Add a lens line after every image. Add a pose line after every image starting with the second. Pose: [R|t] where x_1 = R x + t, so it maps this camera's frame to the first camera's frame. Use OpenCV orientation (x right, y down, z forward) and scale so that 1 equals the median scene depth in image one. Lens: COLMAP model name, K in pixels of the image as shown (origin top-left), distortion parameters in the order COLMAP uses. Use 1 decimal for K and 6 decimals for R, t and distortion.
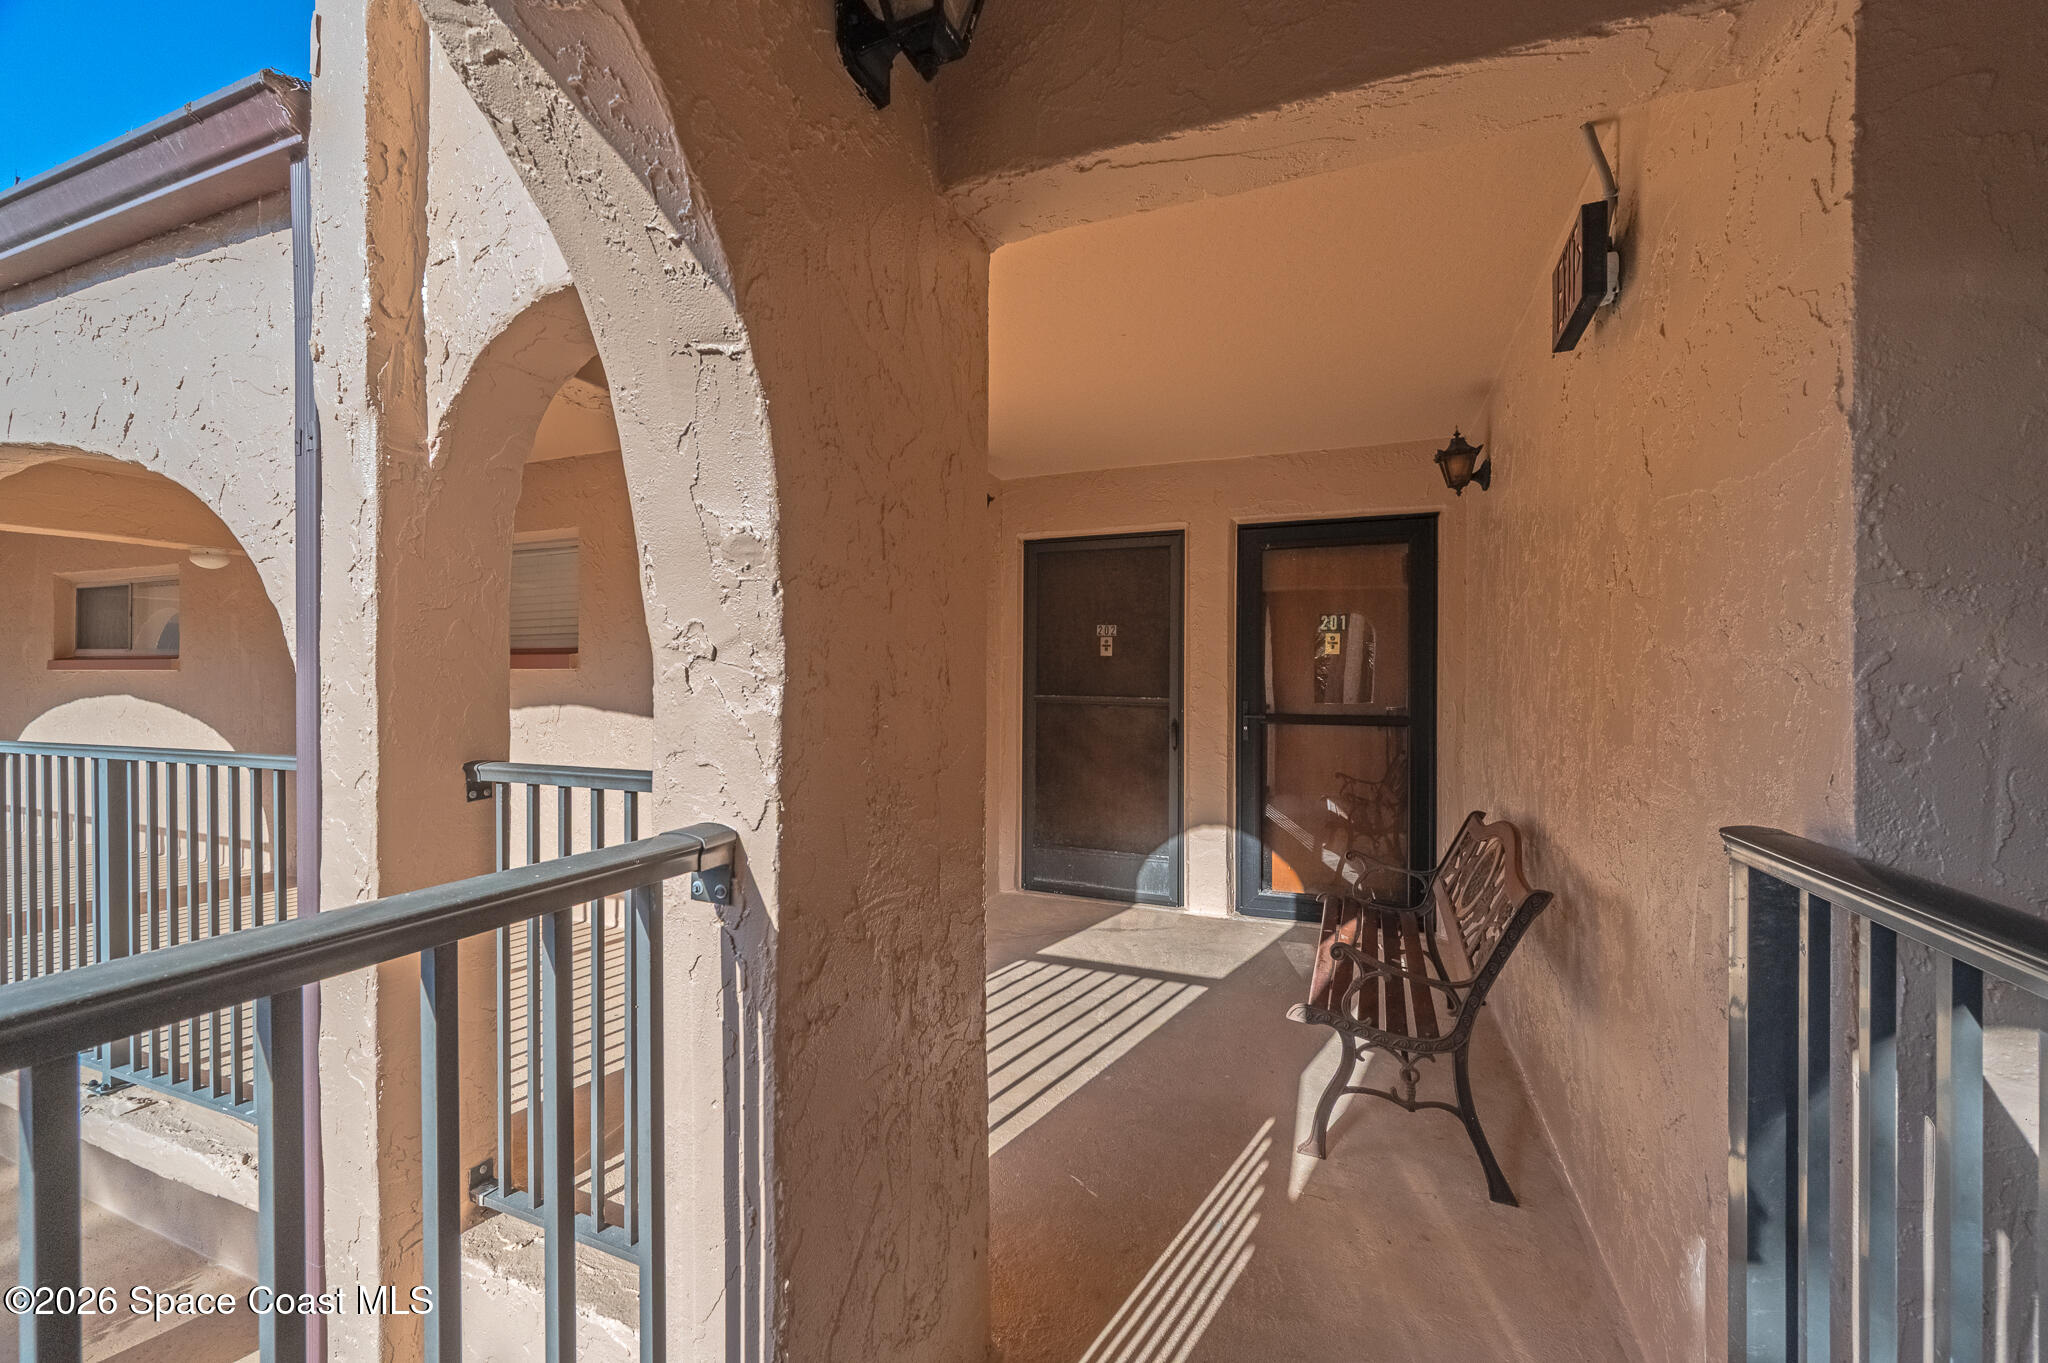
lens RADIAL K [[815.3, 0, 1024.0], [0, 815.3, 681.5], [0, 0, 1]] dist [0.000785, 0.000130]
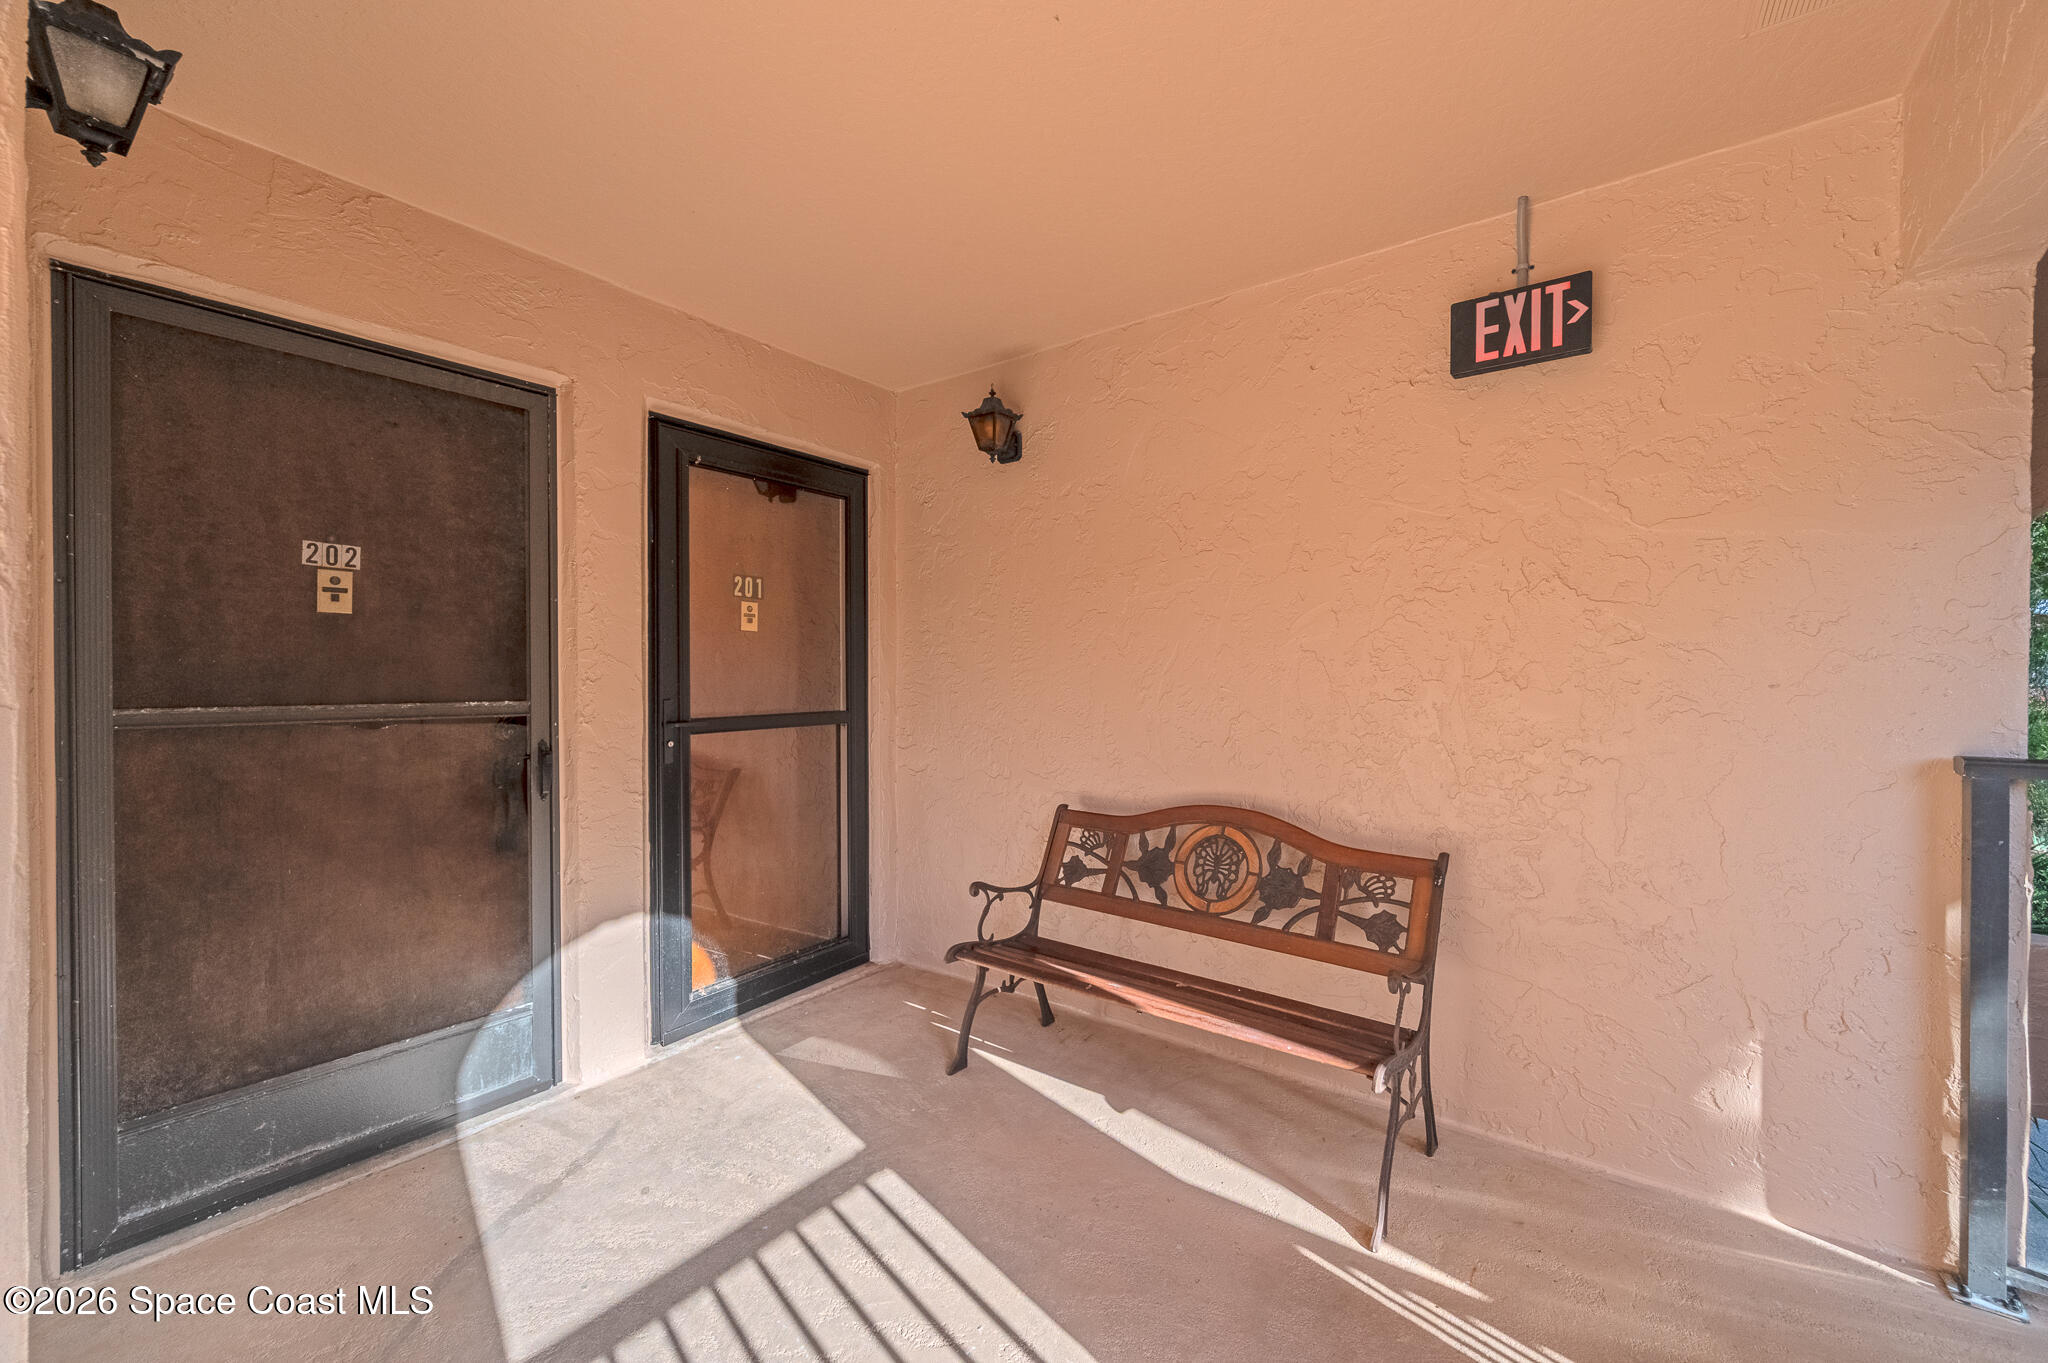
lens RADIAL K [[815.3, 0, 1024.0], [0, 815.3, 681.5], [0, 0, 1]] dist [0.000785, 0.000130]
pose [[0.239499, -0.018965, 0.970711, -0.256346], [0.002038, 0.999817, 0.019031, -0.002056], [-0.970894, -0.002580, 0.239494, 0.567591]]
